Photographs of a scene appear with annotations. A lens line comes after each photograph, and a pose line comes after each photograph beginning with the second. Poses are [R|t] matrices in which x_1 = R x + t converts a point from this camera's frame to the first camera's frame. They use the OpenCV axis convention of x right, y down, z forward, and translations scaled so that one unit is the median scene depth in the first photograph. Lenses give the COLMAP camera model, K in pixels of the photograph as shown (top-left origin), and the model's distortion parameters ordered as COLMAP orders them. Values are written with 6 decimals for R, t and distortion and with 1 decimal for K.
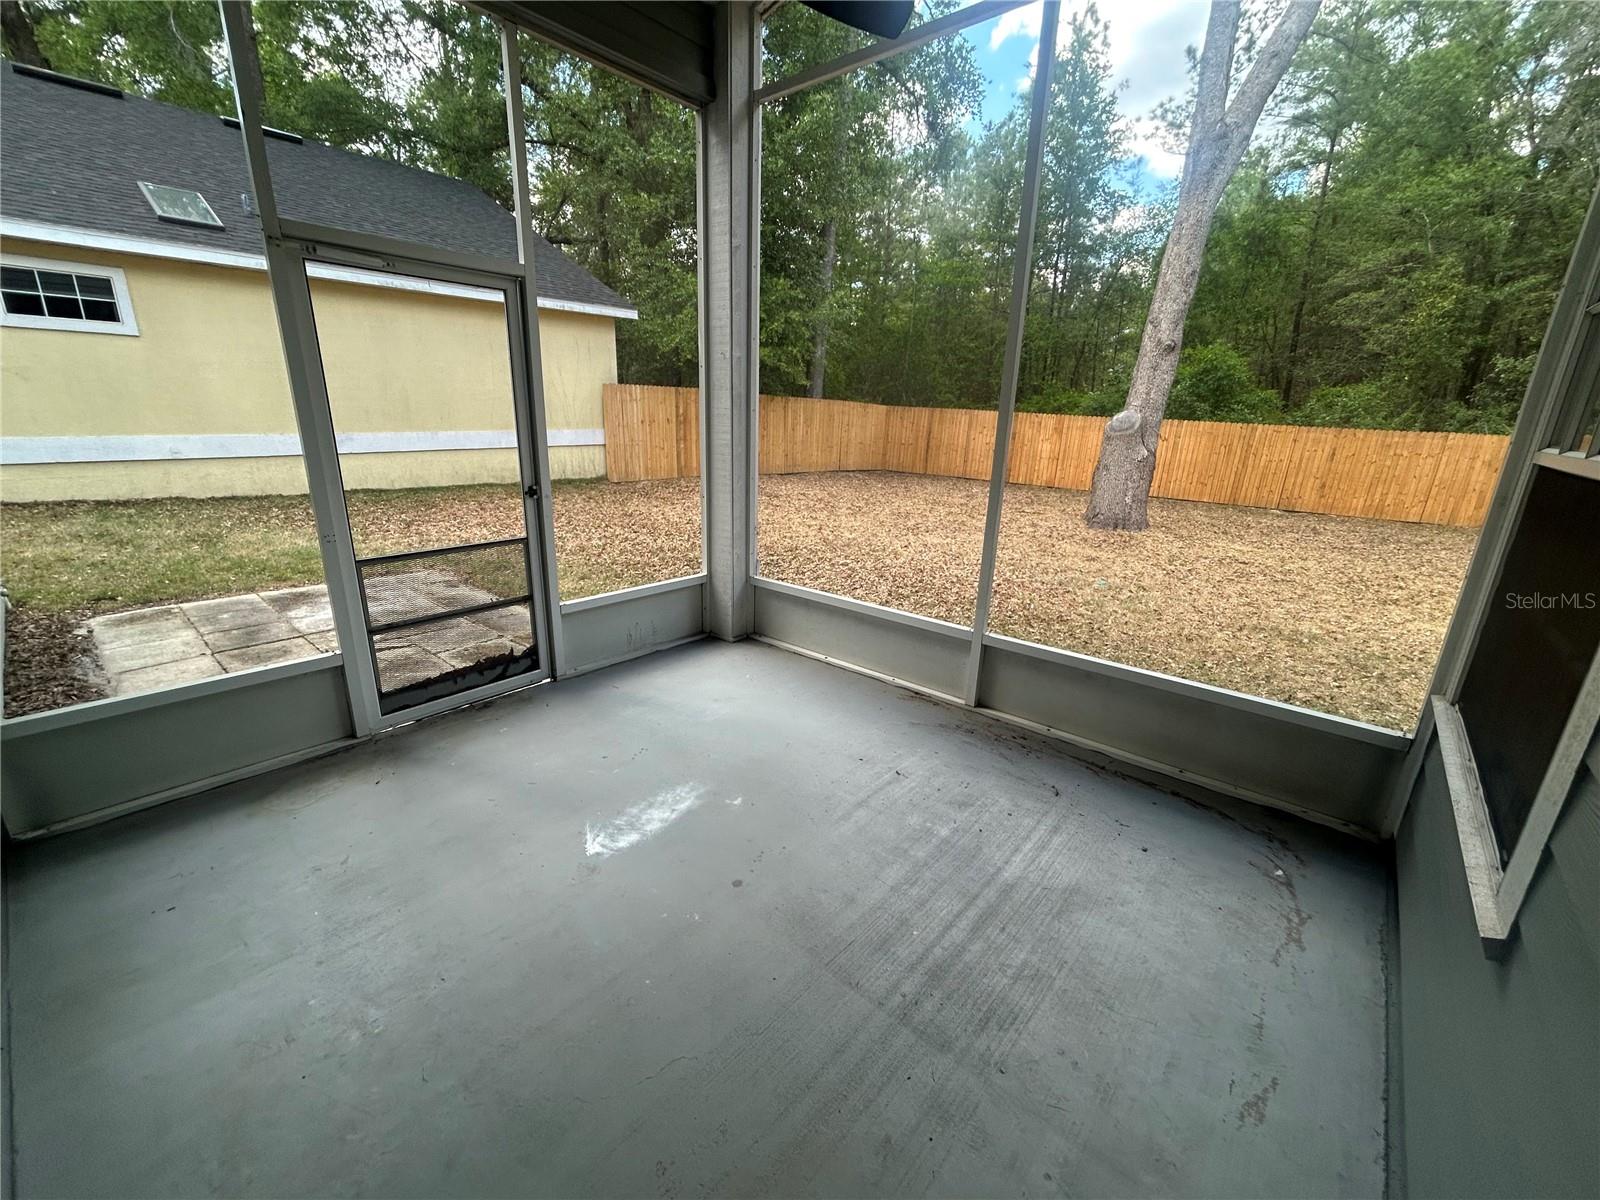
lens RADIAL K [[647.7, 0, 798.5], [0, 647.7, 602.2], [0, 0, 1]] dist [-0.000490, 0.000636]
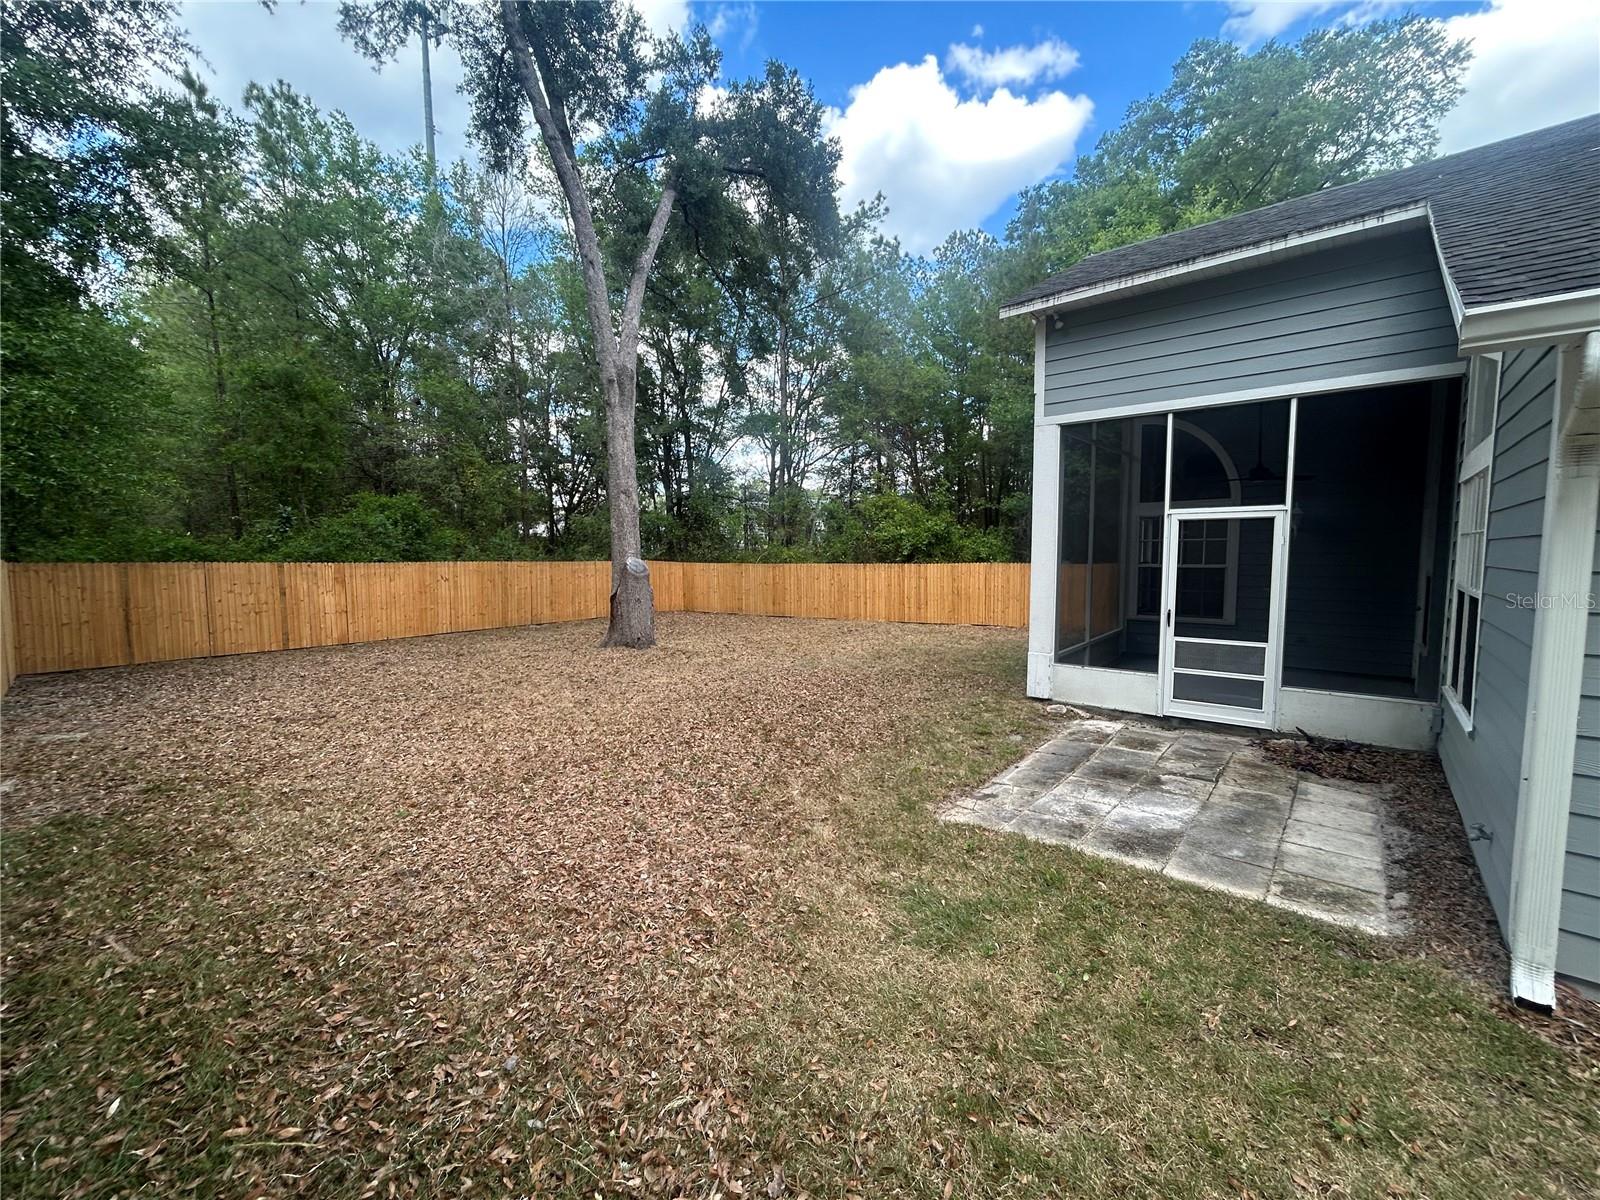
lens RADIAL K [[647.7, 0, 798.6], [0, 647.7, 603.3], [0, 0, 1]] dist [-0.000490, 0.000636]
pose [[0.000101, -0.113077, 0.993586, -1.796738], [0.297730, 0.948531, 0.107919, -0.569358], [-0.954650, 0.295809, 0.033763, 1.522985]]
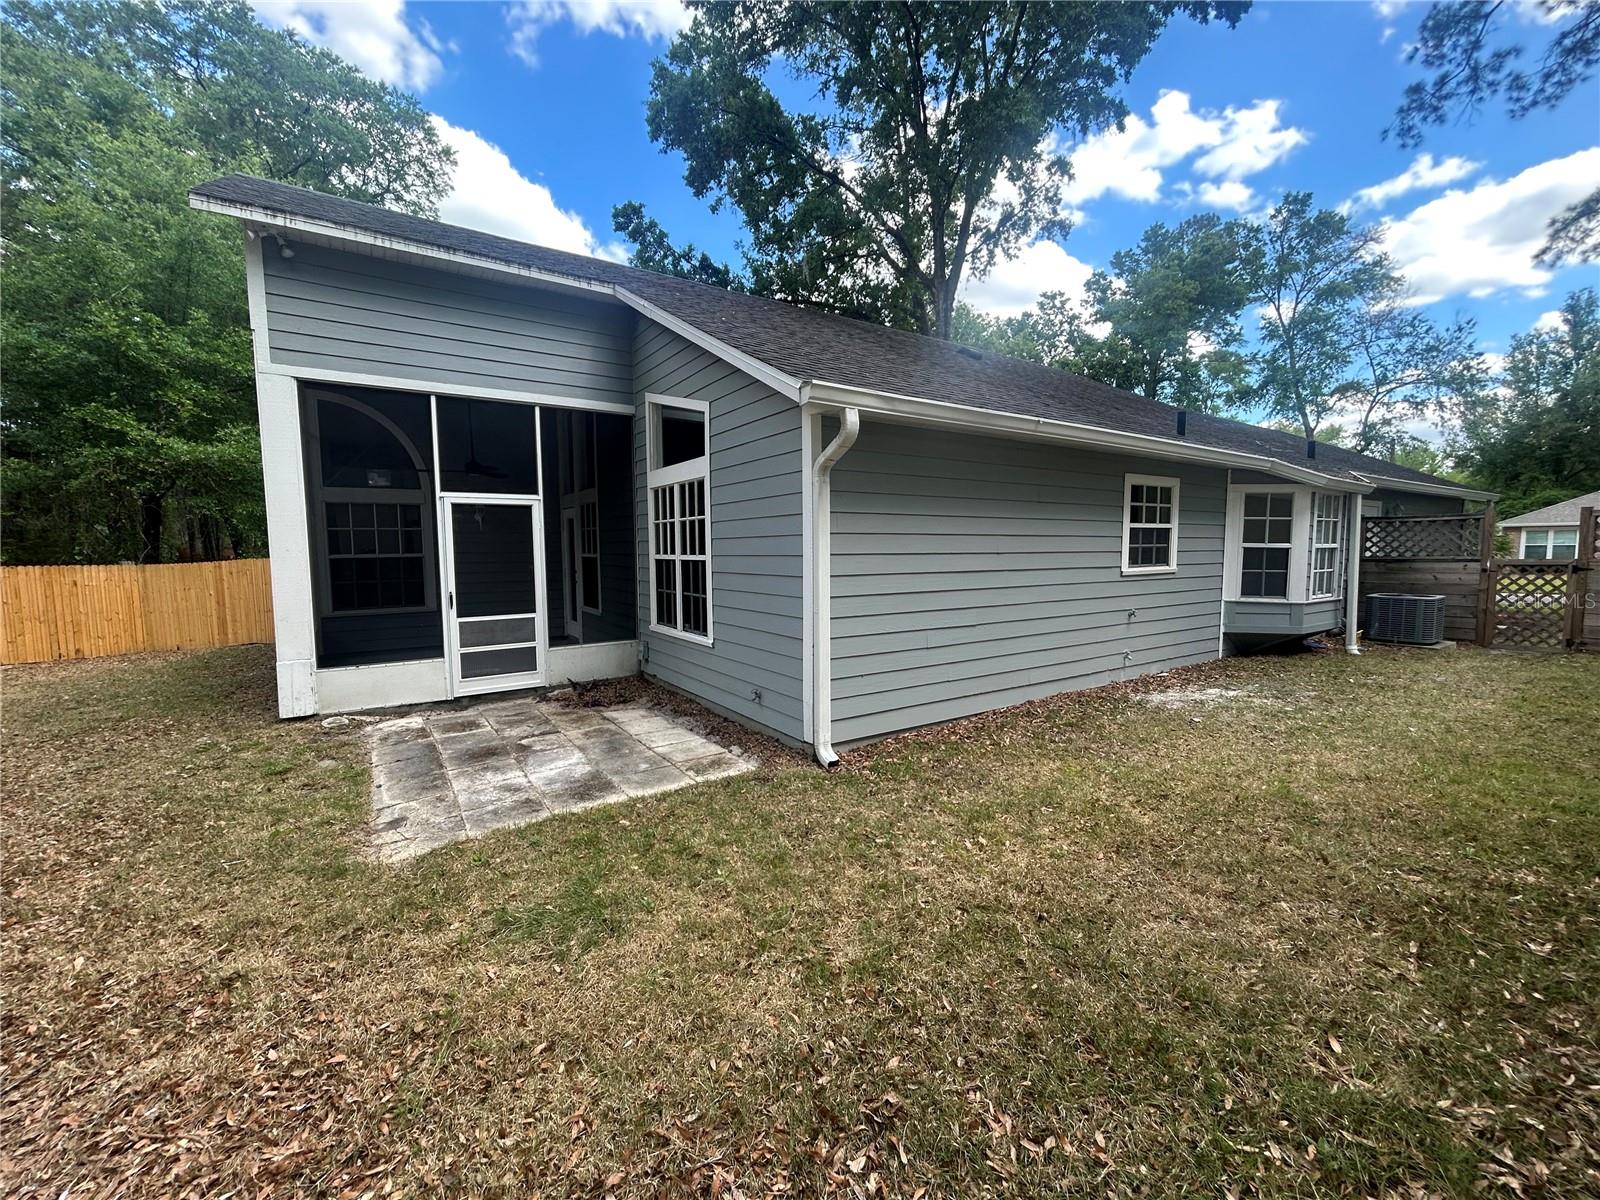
lens RADIAL K [[647.7, 0, 794.2], [0, 647.7, 602.2], [0, 0, 1]] dist [-0.000490, 0.000636]
pose [[-0.960984, -0.045330, 0.272864, -1.495830], [0.061152, 0.927253, 0.369408, -0.625161], [-0.269759, 0.371681, -0.888304, 1.890836]]
